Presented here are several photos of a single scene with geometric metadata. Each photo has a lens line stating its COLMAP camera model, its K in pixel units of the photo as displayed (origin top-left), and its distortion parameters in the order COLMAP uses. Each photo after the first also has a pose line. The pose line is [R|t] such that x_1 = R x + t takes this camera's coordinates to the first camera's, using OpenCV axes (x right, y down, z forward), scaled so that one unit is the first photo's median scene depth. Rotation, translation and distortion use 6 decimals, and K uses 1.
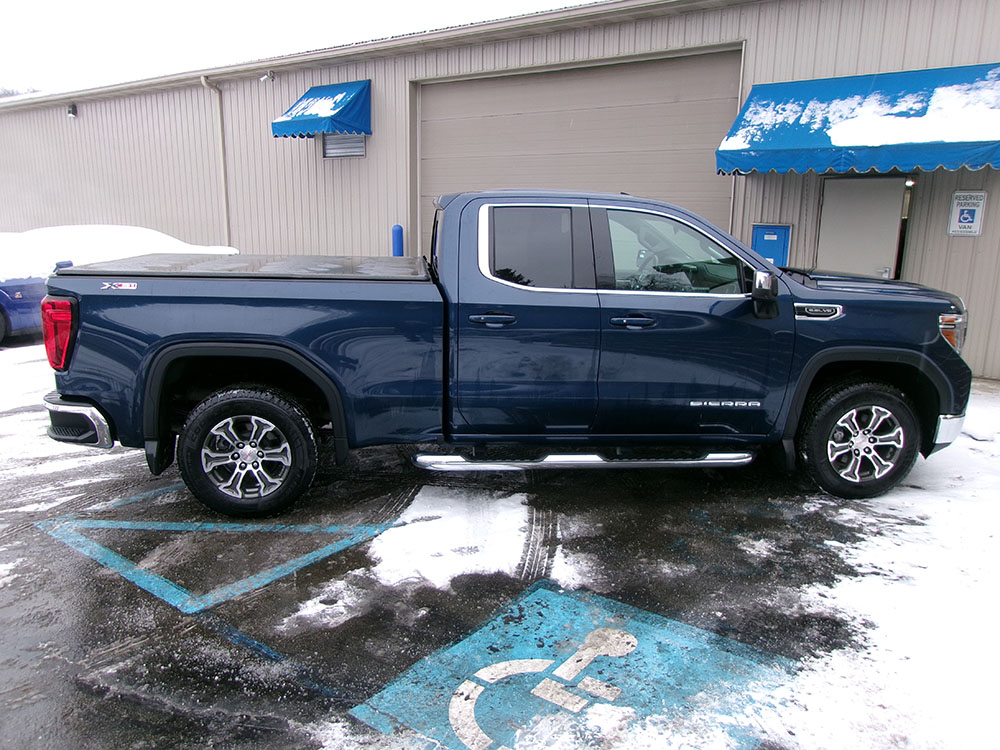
lens RADIAL K [[771.3, 0, 494.6], [0, 771.3, 374.5], [0, 0, 1]] dist [-0.031834, 0.056703]
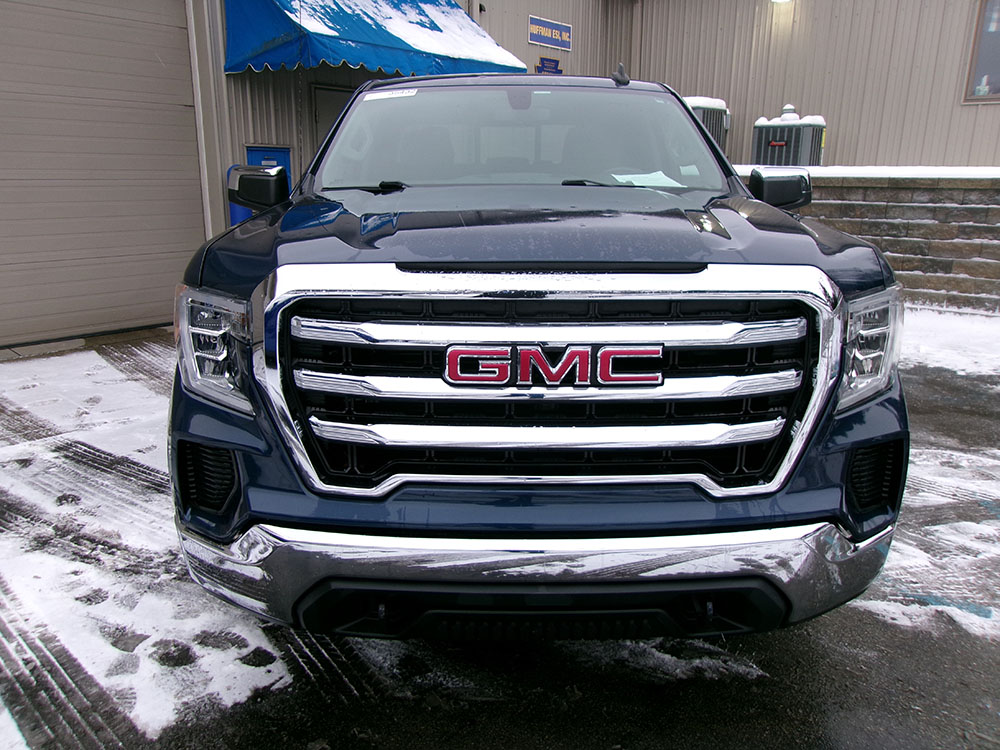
lens RADIAL K [[774.8, 0, 490.3], [0, 774.8, 370.9], [0, 0, 1]] dist [-0.008578, 0.016052]
pose [[0.043098, -0.258951, 0.964929, -0.444727], [0.206740, 0.947232, 0.244968, -0.140423], [-0.977446, 0.188932, 0.094359, 0.834043]]
